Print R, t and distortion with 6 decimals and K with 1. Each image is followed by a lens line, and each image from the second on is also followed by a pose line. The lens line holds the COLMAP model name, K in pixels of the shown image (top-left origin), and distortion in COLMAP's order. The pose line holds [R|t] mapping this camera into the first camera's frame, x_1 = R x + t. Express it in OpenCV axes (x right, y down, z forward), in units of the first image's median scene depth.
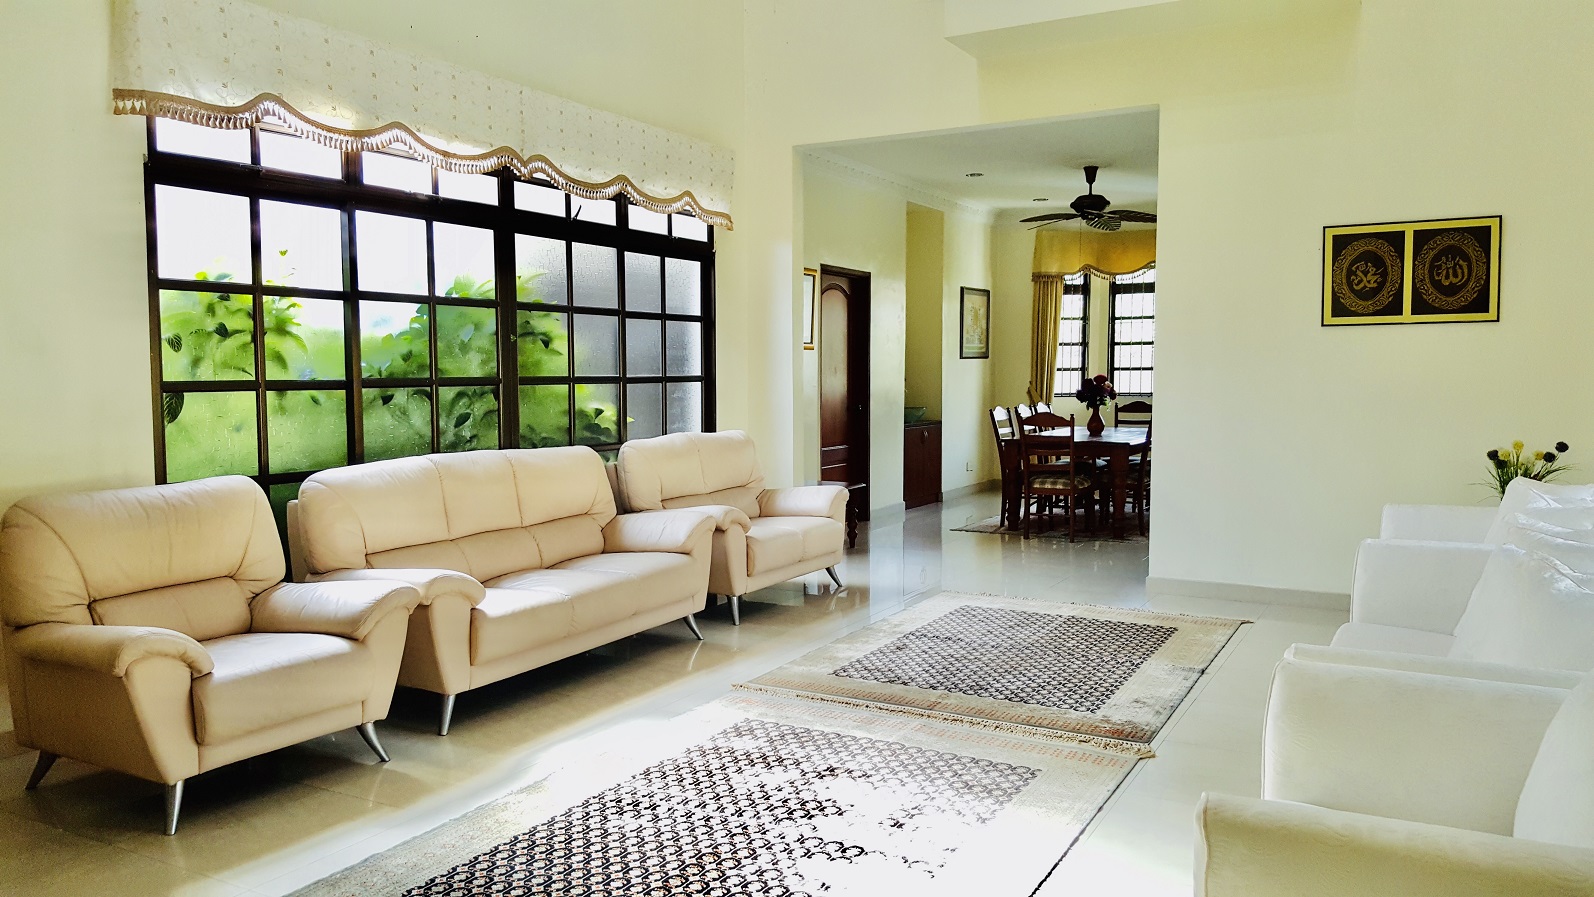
lens RADIAL K [[1190.8, 0, 784.3], [0, 1190.8, 451.5], [0, 0, 1]] dist [0.085435, -0.002430]
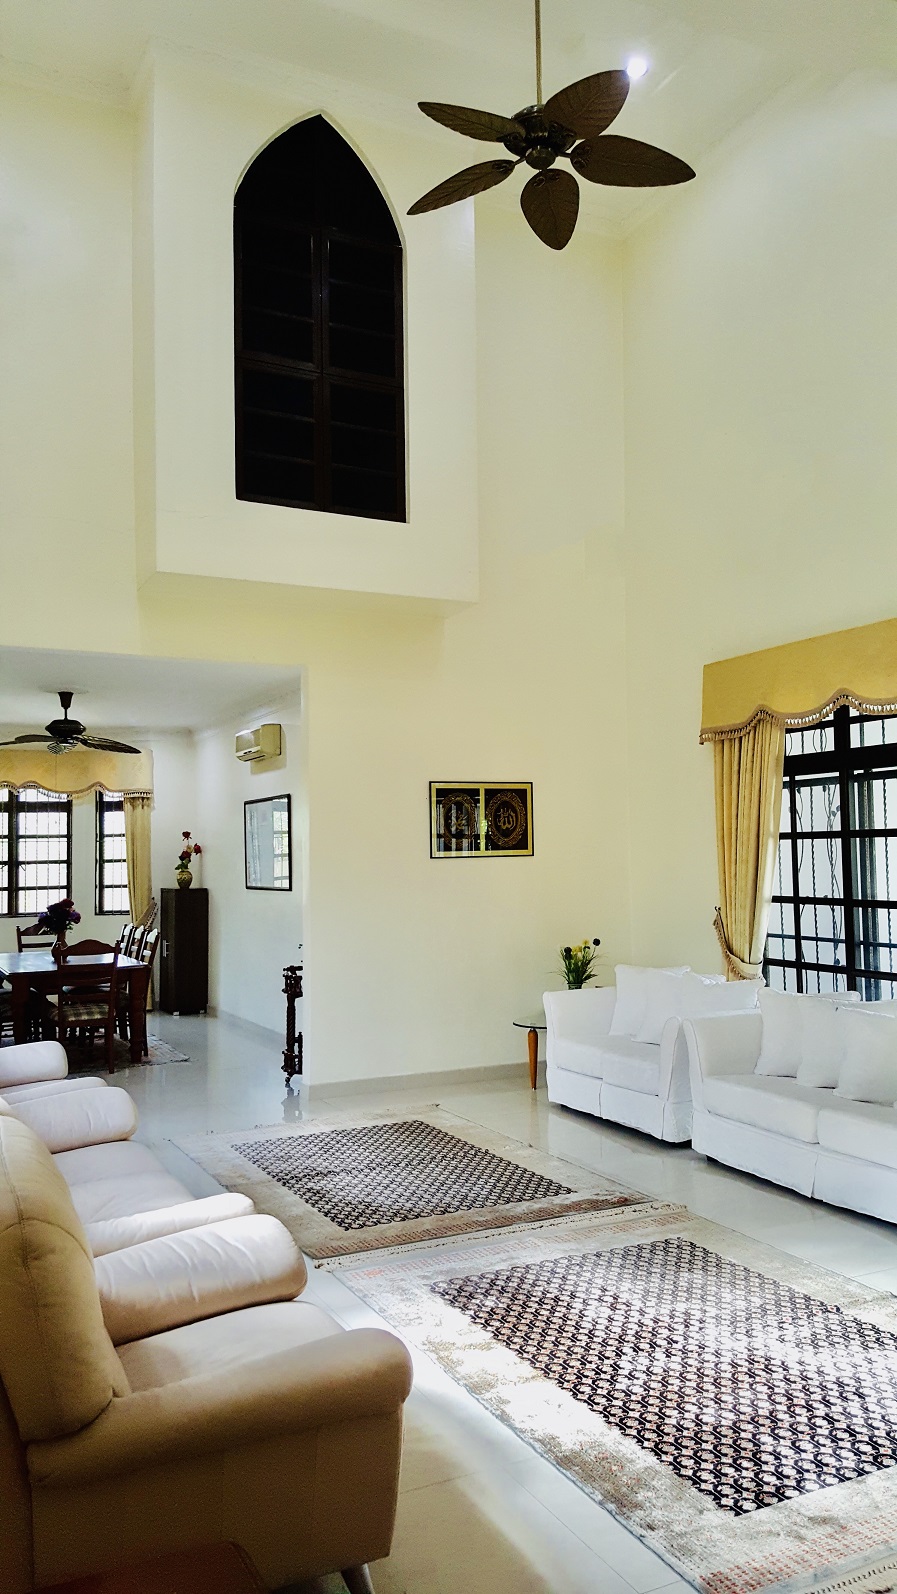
lens RADIAL K [[1190.8, 0, 438.7], [0, 1190.8, 797.1], [0, 0, 1]] dist [0.085435, -0.002430]
pose [[0.570468, 0.031980, 0.820697, -0.373775], [0.075513, 0.992967, -0.091182, -0.033616], [-0.817841, 0.113989, 0.564041, 0.181882]]
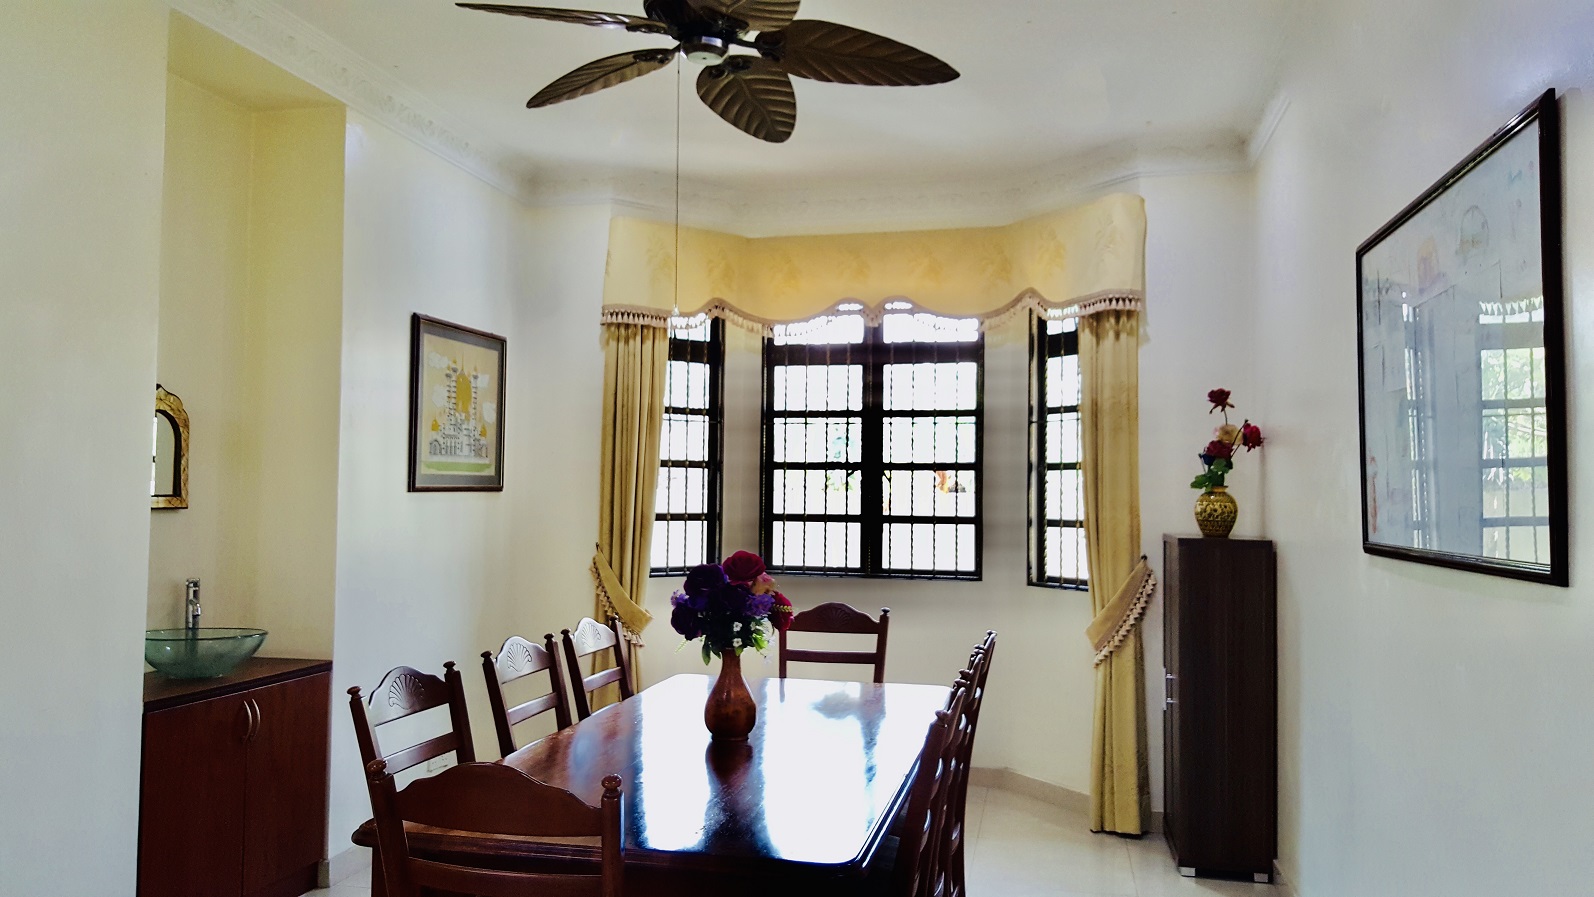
lens RADIAL K [[1190.8, 0, 787.6], [0, 1190.8, 445.4], [0, 0, 1]] dist [0.085435, -0.002430]
pose [[0.958212, 0.022441, 0.285178, 0.181761], [0.009128, 0.994012, -0.108893, -0.057699], [-0.285914, 0.106946, 0.952269, 0.682664]]
